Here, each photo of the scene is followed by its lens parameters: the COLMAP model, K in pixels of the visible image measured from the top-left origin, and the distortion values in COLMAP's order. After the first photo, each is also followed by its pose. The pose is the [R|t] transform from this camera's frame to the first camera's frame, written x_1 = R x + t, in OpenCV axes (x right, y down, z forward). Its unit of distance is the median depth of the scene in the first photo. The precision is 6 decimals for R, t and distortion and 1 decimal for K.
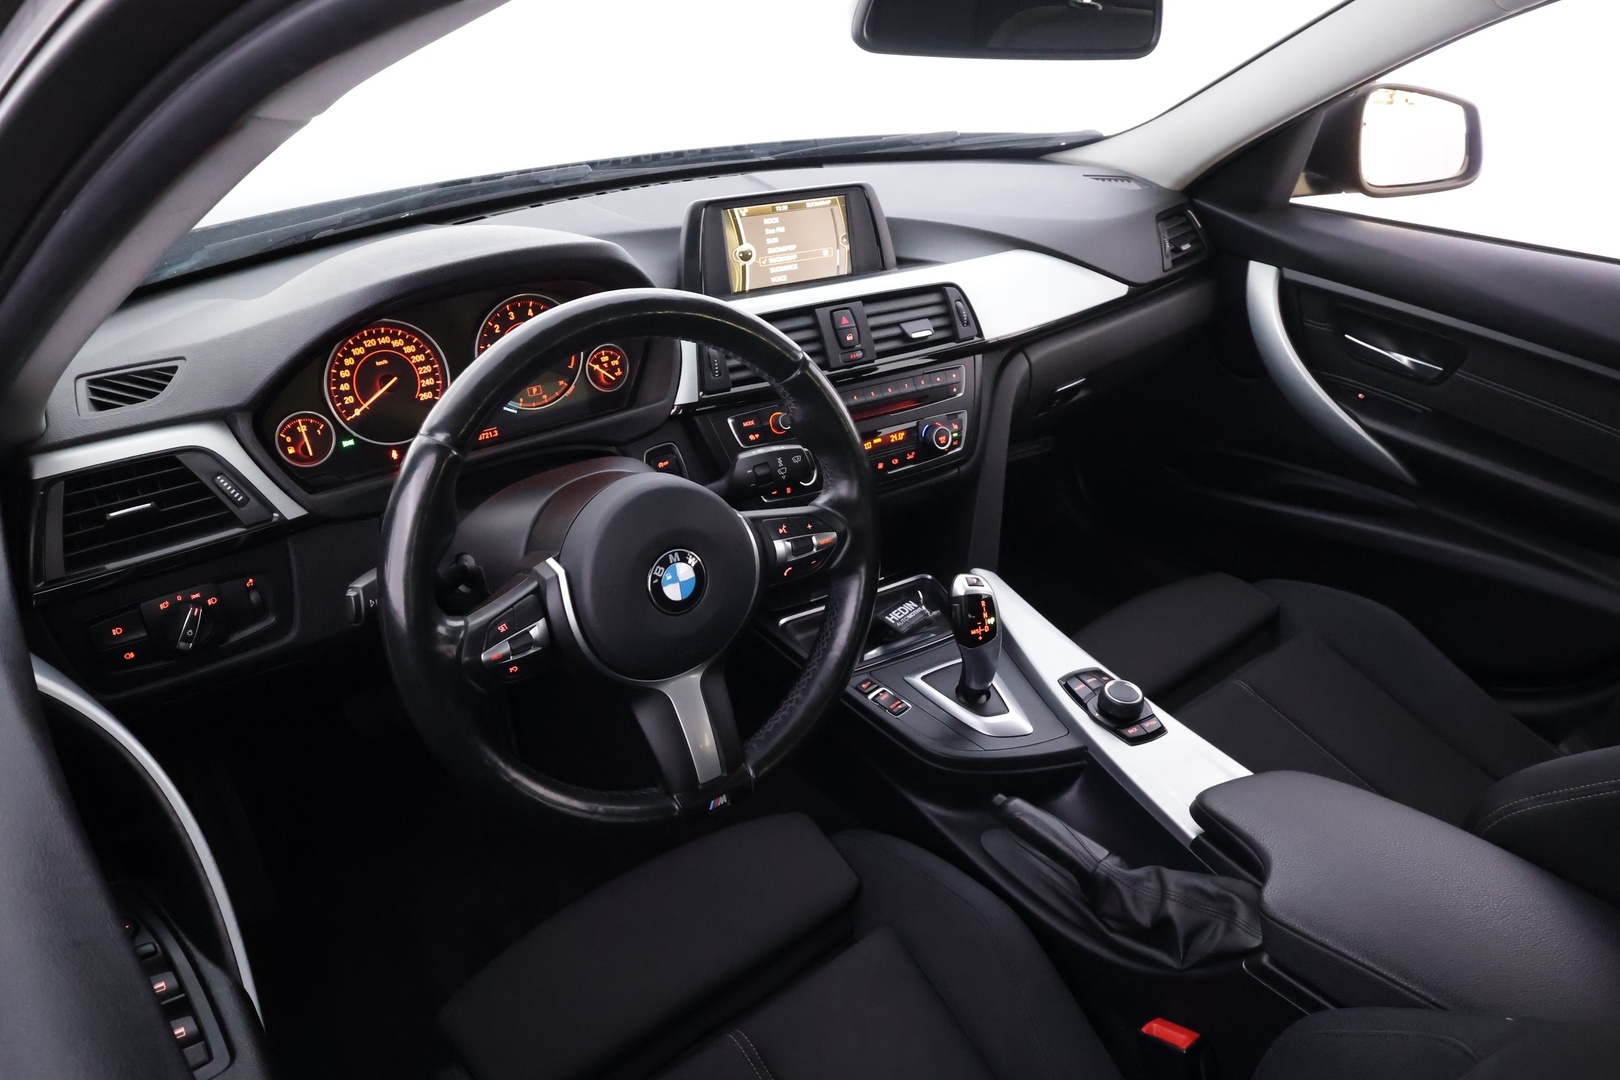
lens RADIAL K [[1144.4, 0, 821.7], [0, 1144.4, 545.1], [0, 0, 1]] dist [0.011202, -0.000261]
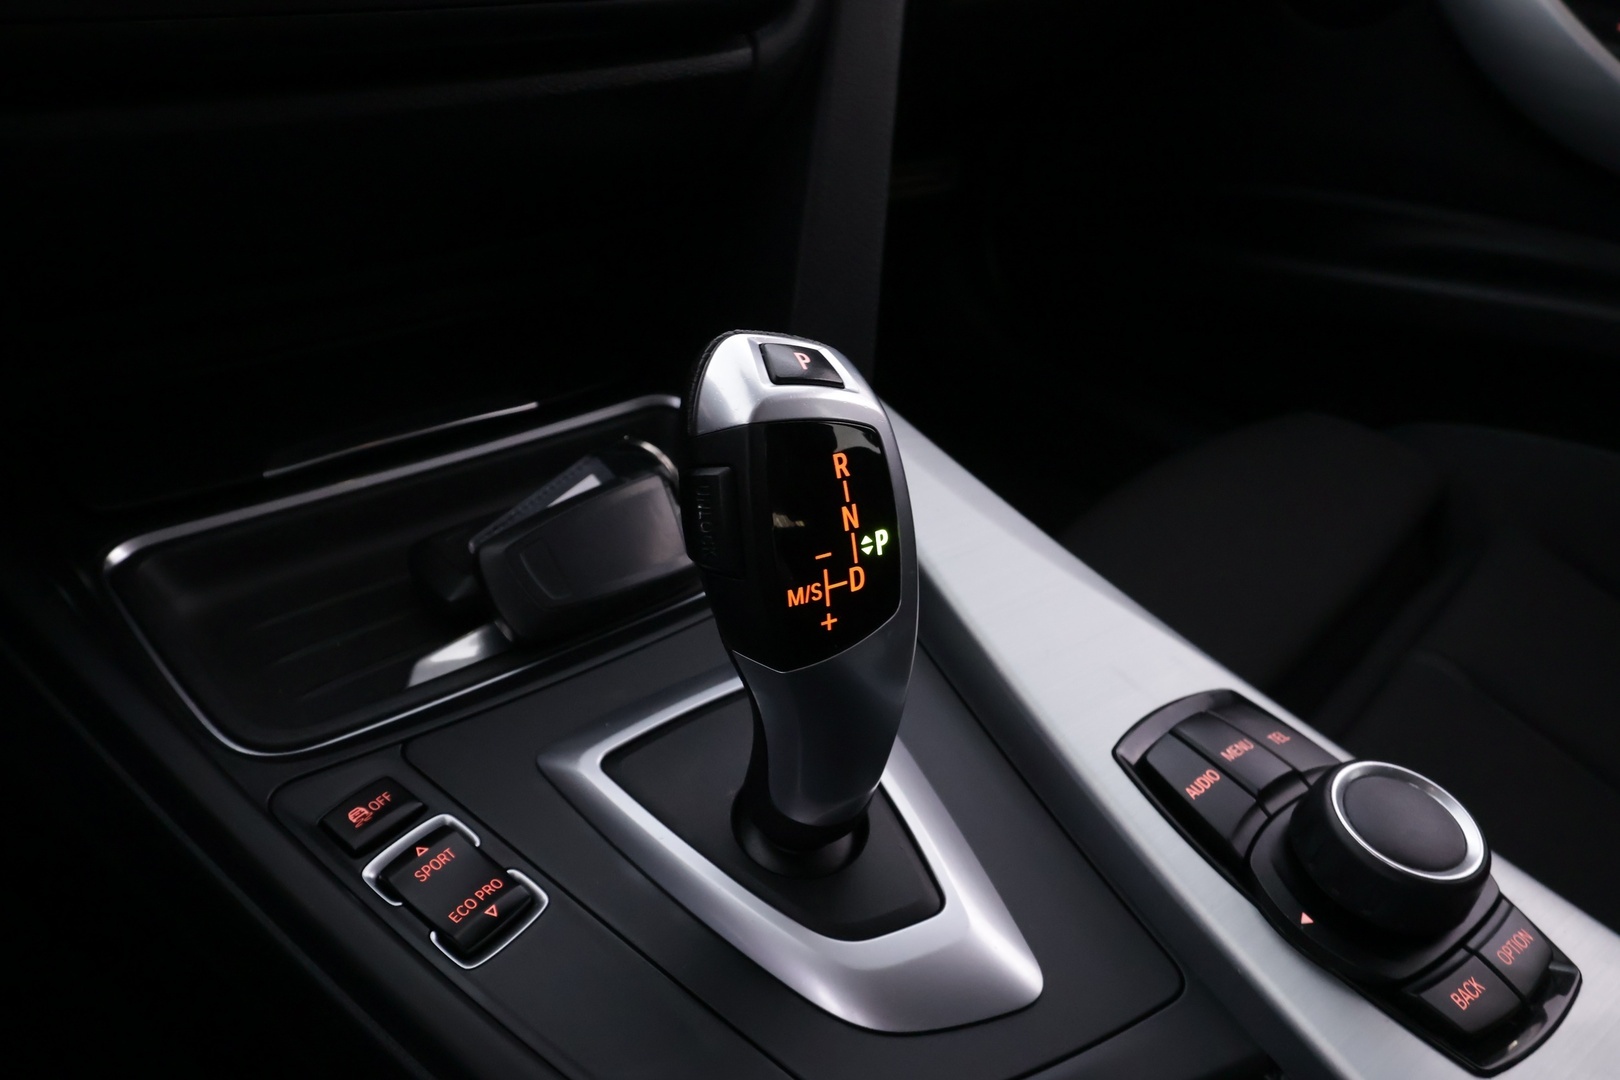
lens RADIAL K [[1138.9, 0, 809.6], [0, 1138.9, 542.1], [0, 0, 1]] dist [0.020455, -0.012490]
pose [[0.992094, -0.020446, 0.123823, 0.104704], [0.009675, 0.996164, 0.086972, 0.045434], [-0.125126, -0.085086, 0.988486, 0.760774]]
